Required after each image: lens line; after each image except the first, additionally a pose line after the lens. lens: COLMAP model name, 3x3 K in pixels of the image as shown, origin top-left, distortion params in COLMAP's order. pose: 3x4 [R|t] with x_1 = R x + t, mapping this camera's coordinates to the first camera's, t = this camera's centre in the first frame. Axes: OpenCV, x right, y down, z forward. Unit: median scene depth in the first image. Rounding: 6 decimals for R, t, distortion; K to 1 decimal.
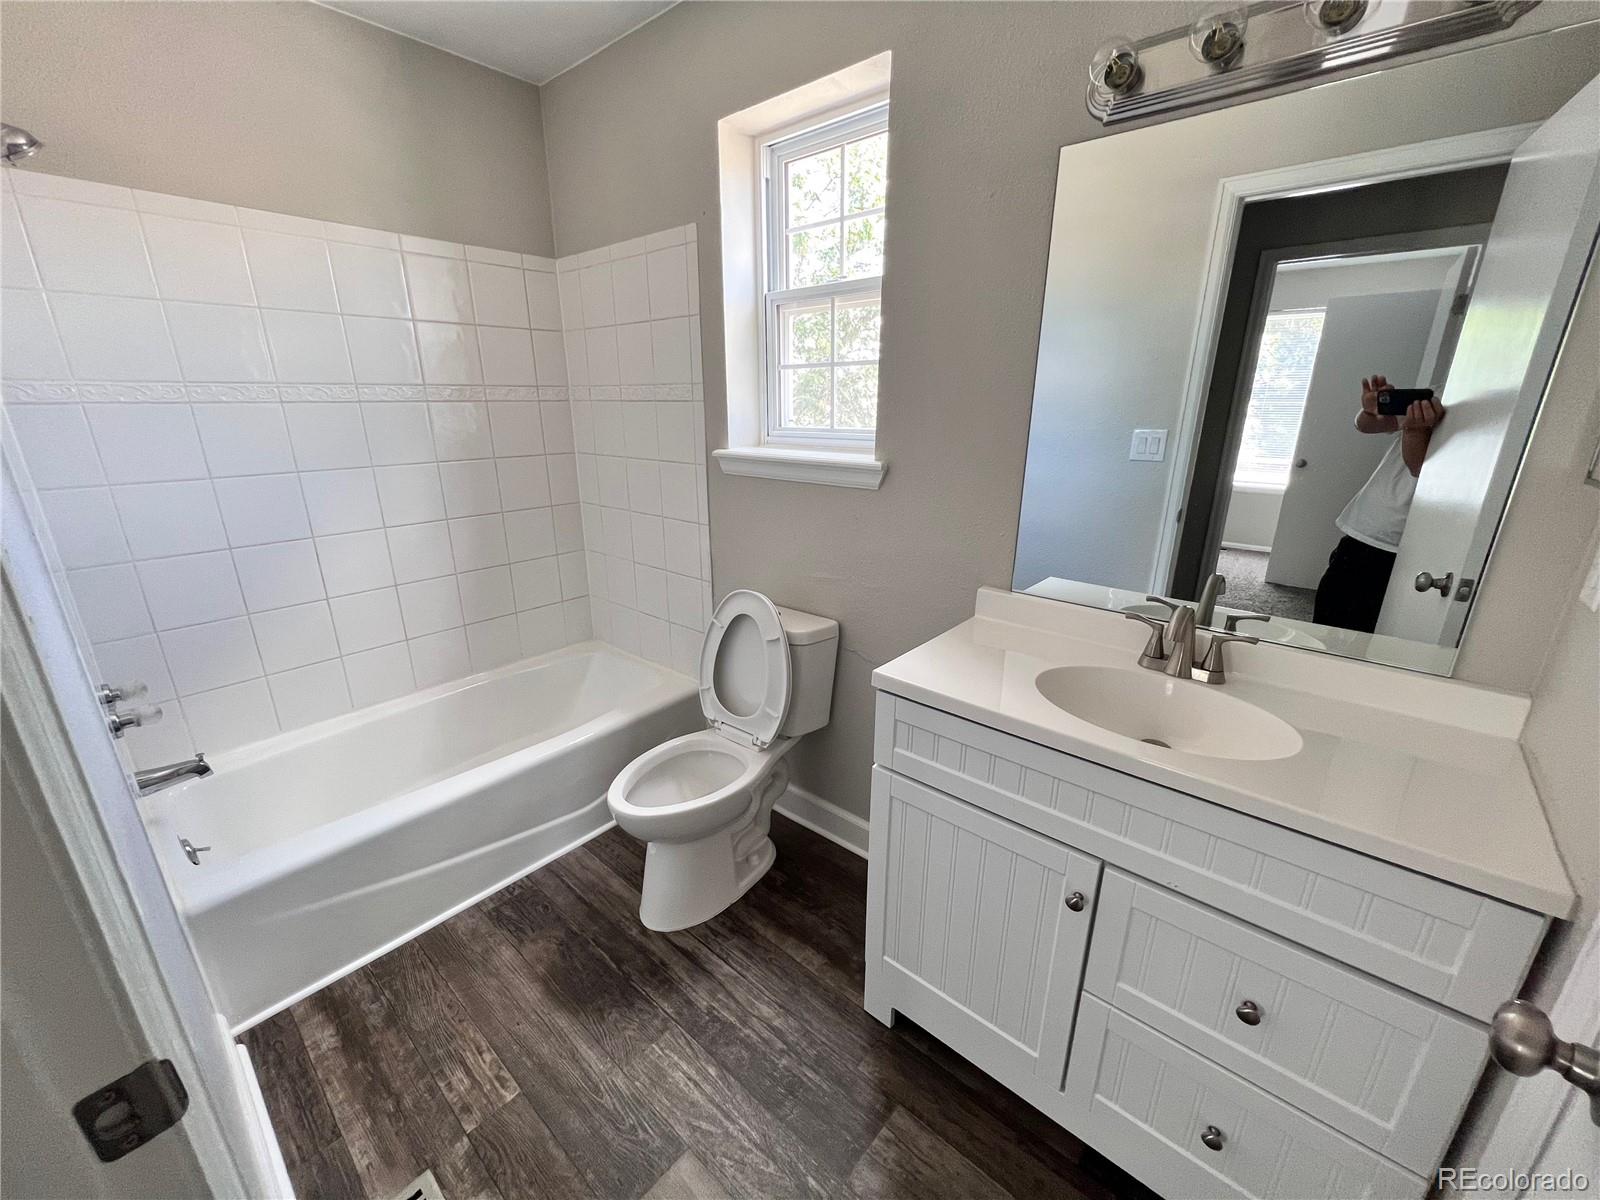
lens RADIAL K [[644.7, 0, 795.8], [0, 644.7, 608.1], [0, 0, 1]] dist [0.002270, -0.000346]
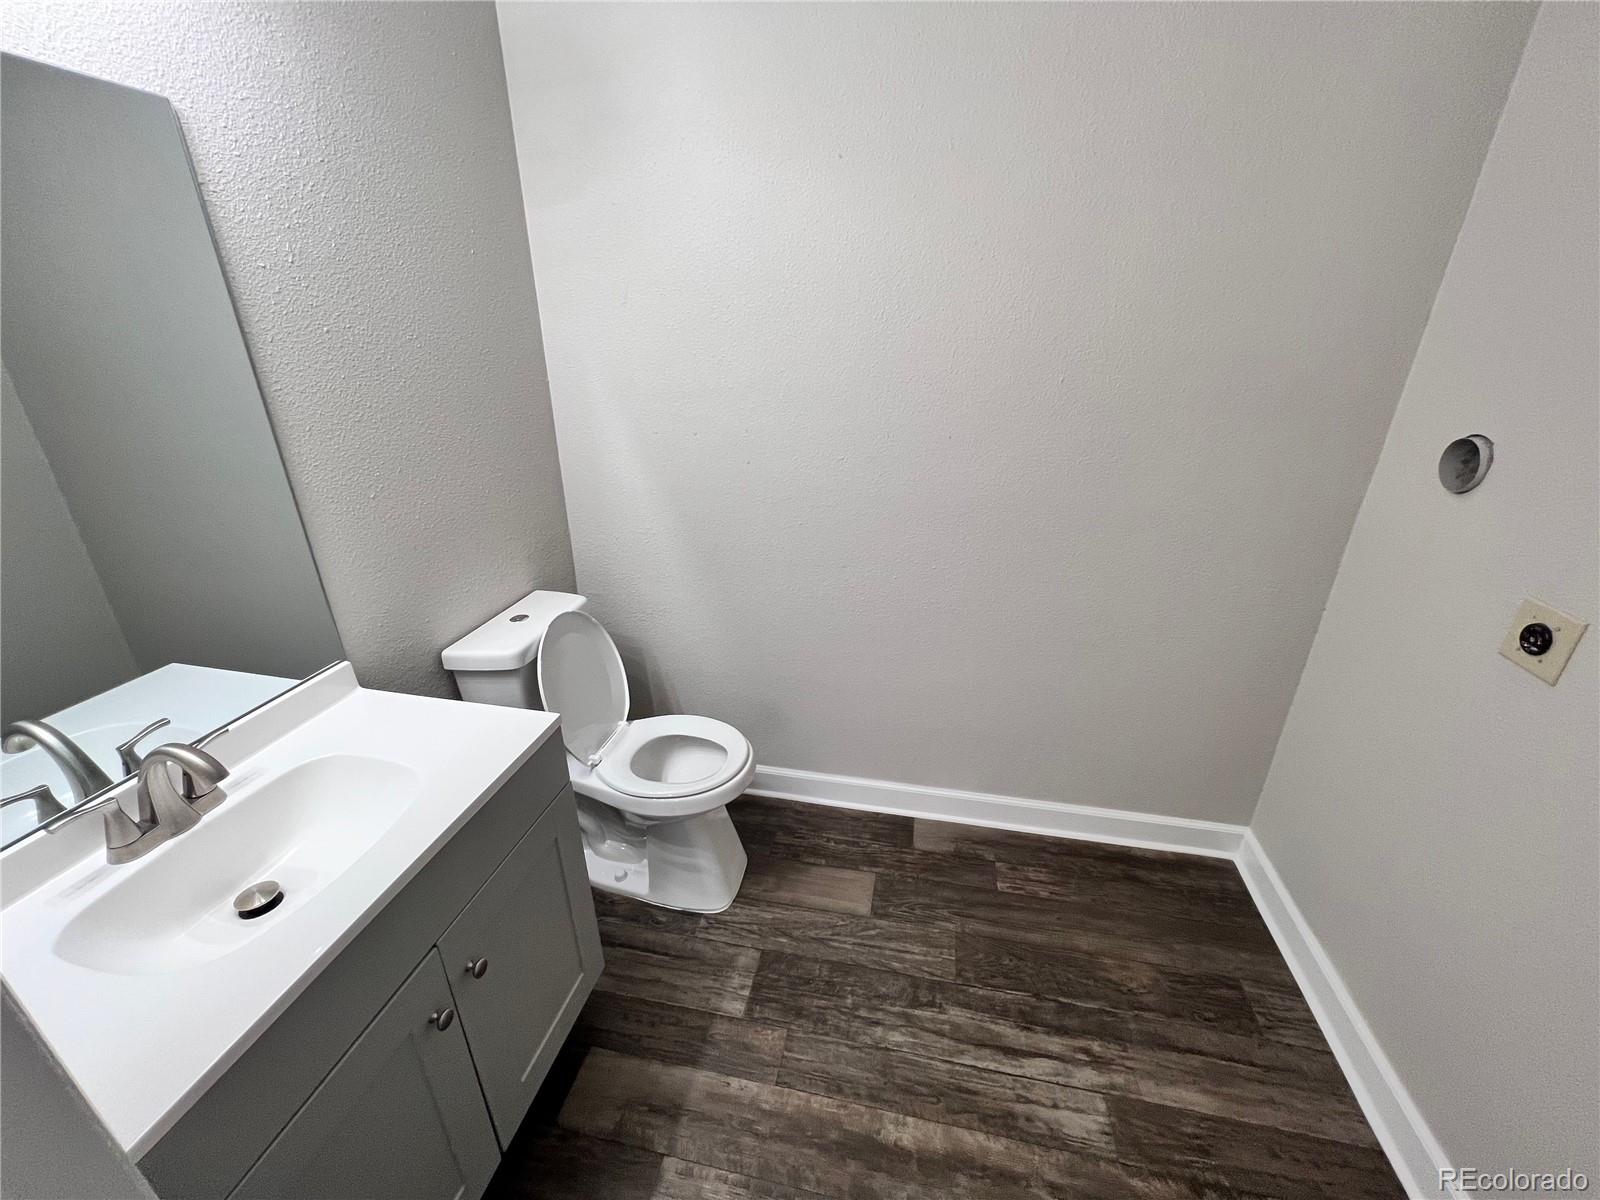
lens RADIAL K [[644.7, 0, 799.5], [0, 644.7, 605.6], [0, 0, 1]] dist [0.002270, -0.000346]
pose [[-0.866538, 0.198510, -0.457936, 0.396522], [-0.152767, 0.767980, 0.621987, -0.443561], [0.475157, 0.608933, -0.635158, 1.179406]]
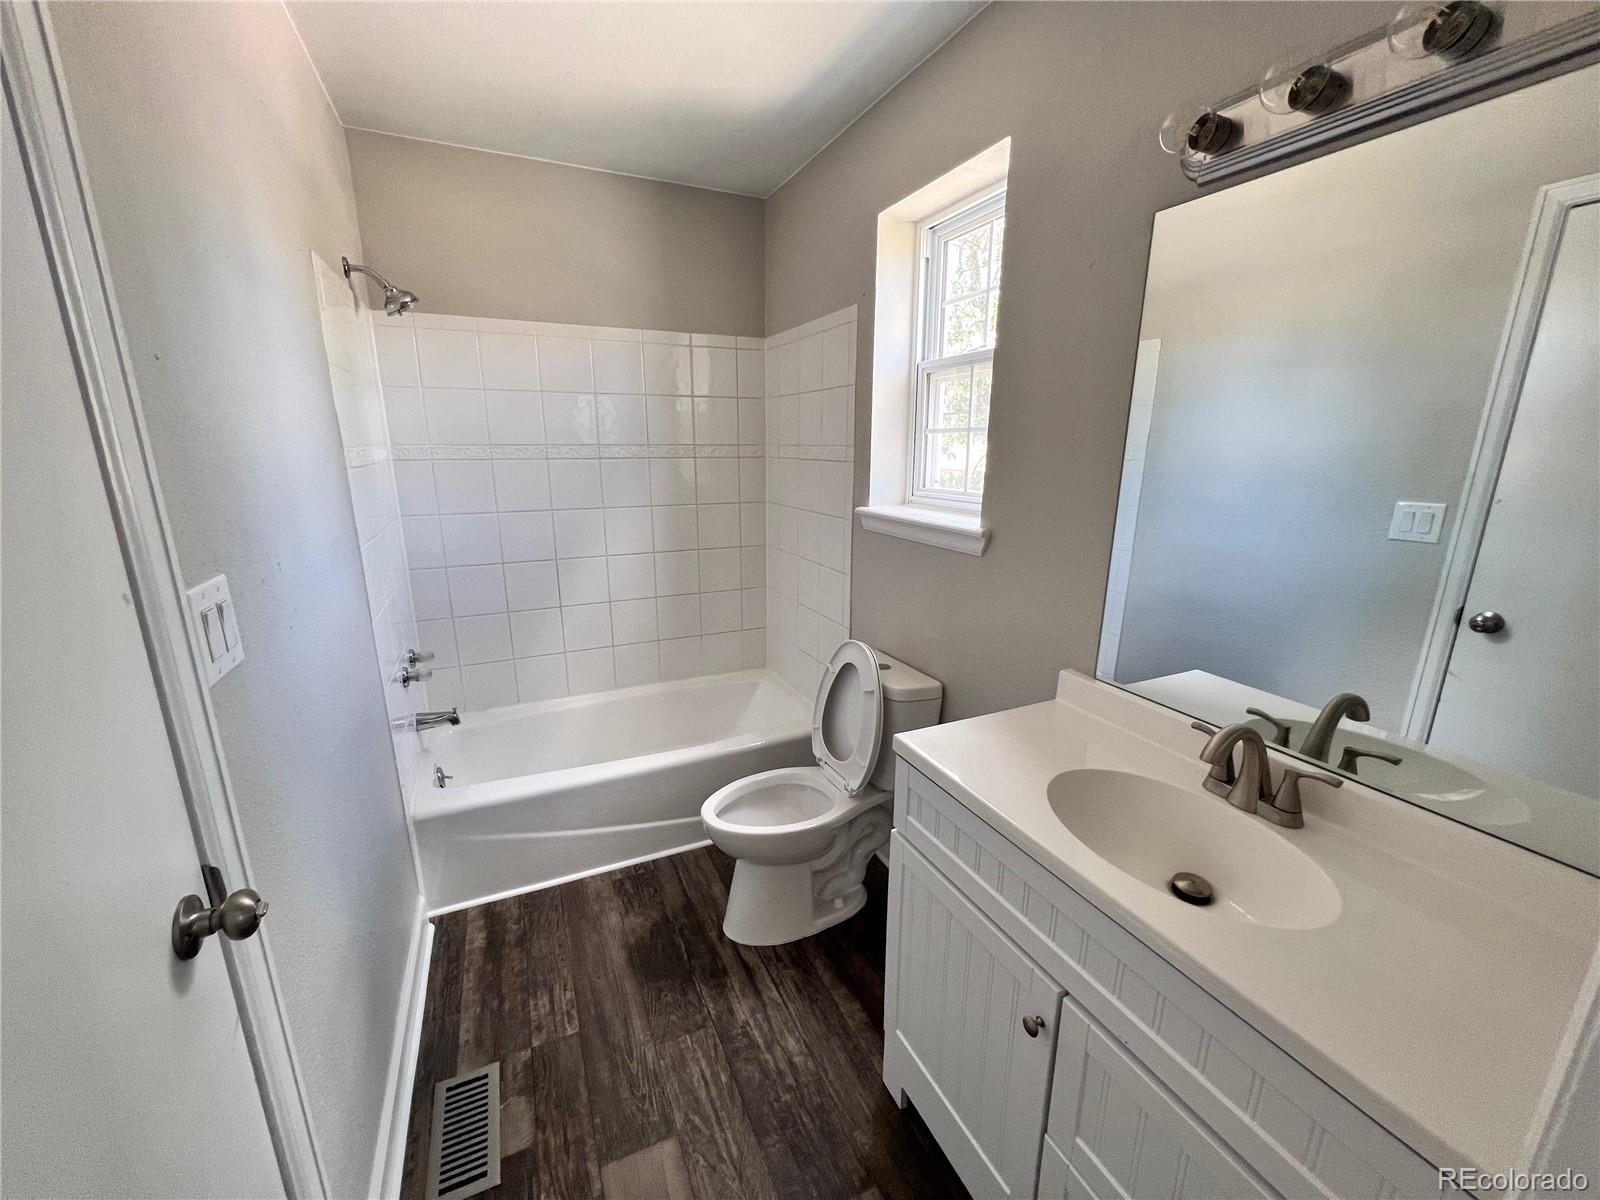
lens RADIAL K [[644.7, 0, 796.0], [0, 644.7, 608.8], [0, 0, 1]] dist [0.002270, -0.000346]
pose [[0.912229, 0.106116, -0.395698, 0.304167], [-0.130328, 0.990862, -0.034732, -0.037676], [0.388397, 0.083254, 0.917724, -0.009958]]
